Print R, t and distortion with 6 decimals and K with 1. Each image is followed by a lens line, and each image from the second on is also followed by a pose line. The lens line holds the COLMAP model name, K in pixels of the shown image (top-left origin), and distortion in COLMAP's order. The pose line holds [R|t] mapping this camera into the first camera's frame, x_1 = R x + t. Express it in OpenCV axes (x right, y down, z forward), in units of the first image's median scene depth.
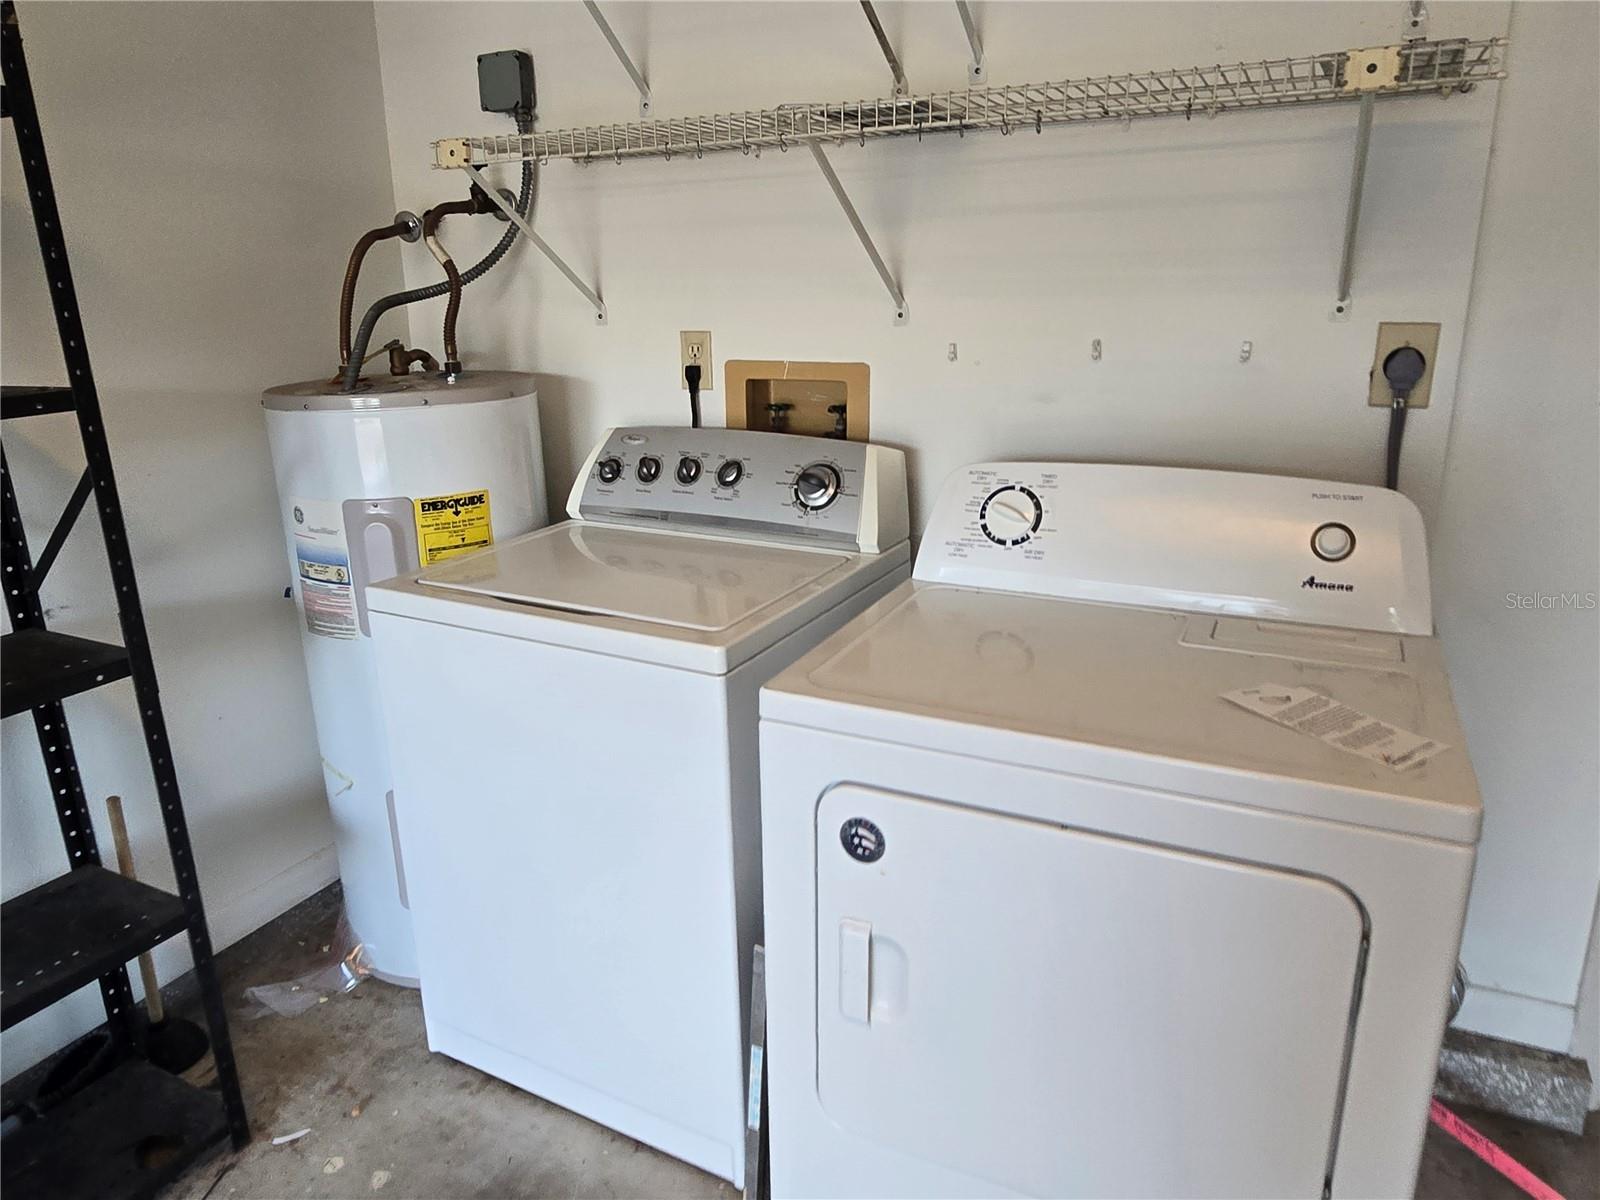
lens RADIAL K [[1082.6, 0, 788.3], [0, 1082.6, 596.3], [0, 0, 1]] dist [-0.000134, -0.000531]
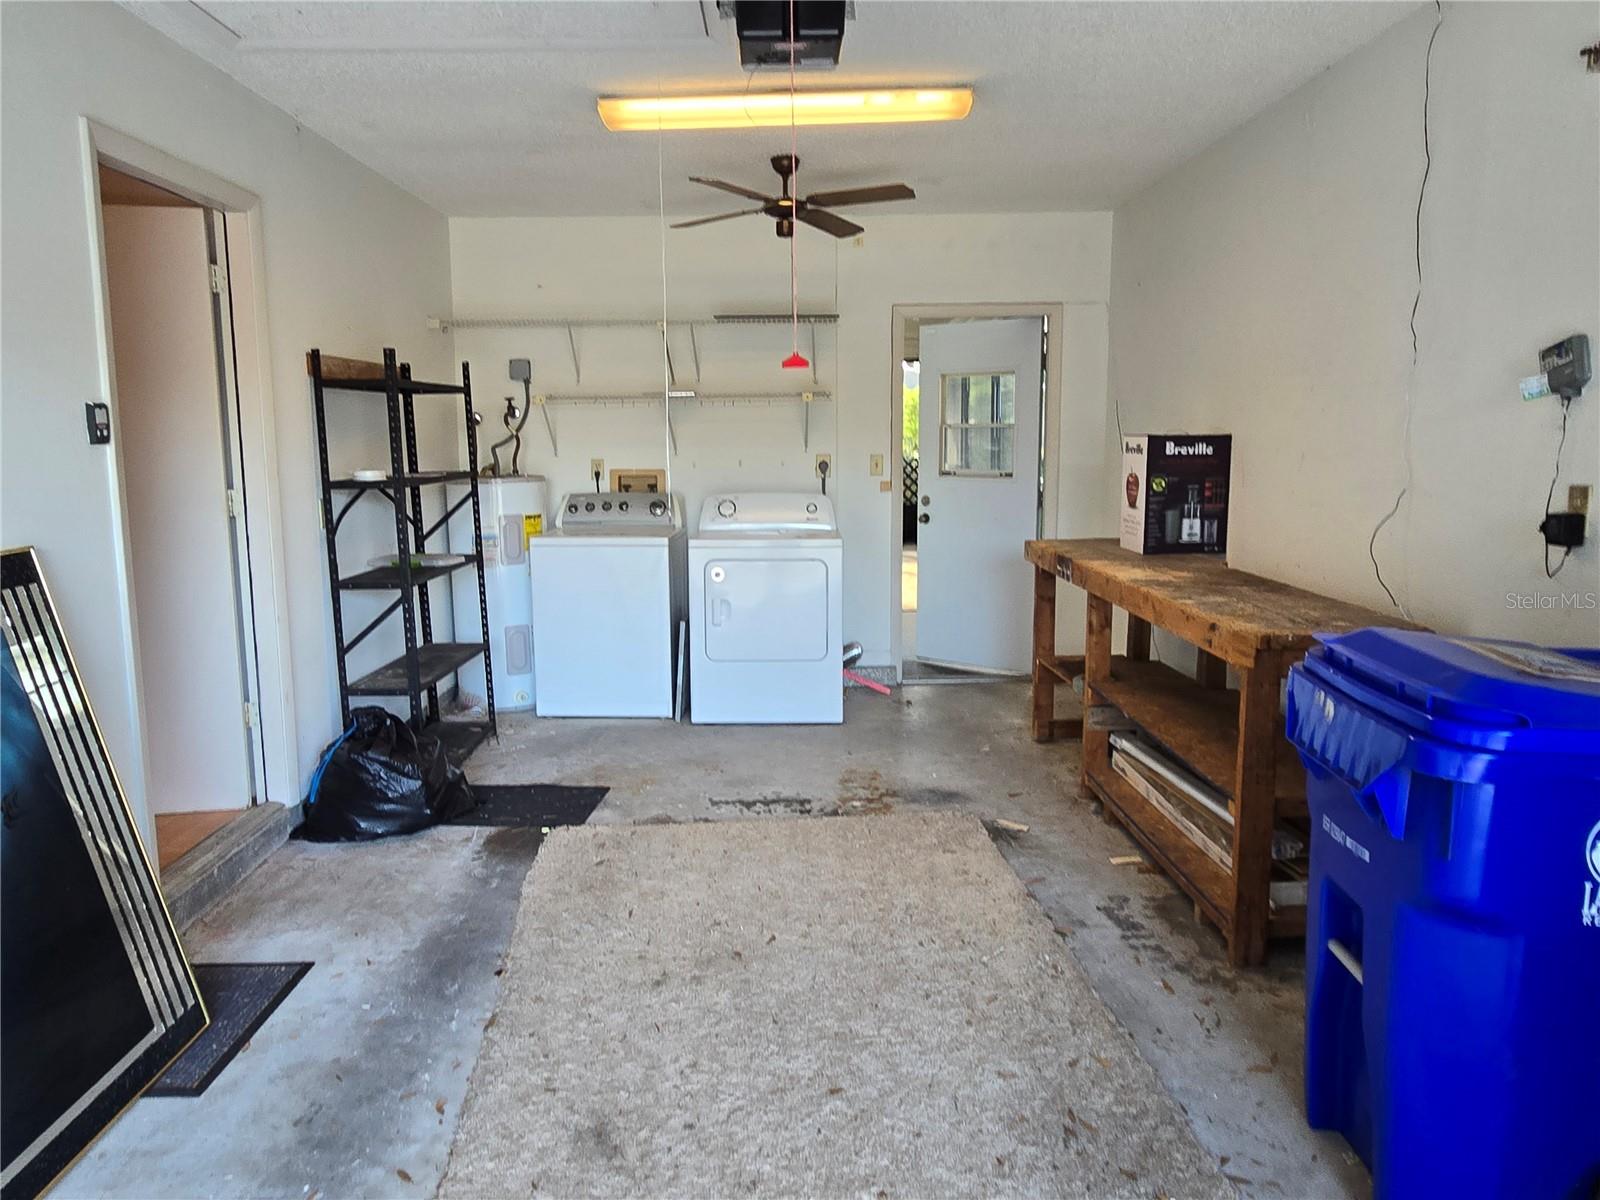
lens RADIAL K [[1082.6, 0, 788.3], [0, 1082.6, 596.3], [0, 0, 1]] dist [-0.000134, -0.000531]
pose [[0.892394, -0.056422, 0.447717, -0.987706], [0.120604, 0.985883, -0.116146, 0.522360], [-0.434843, 0.157644, 0.886600, -1.749028]]
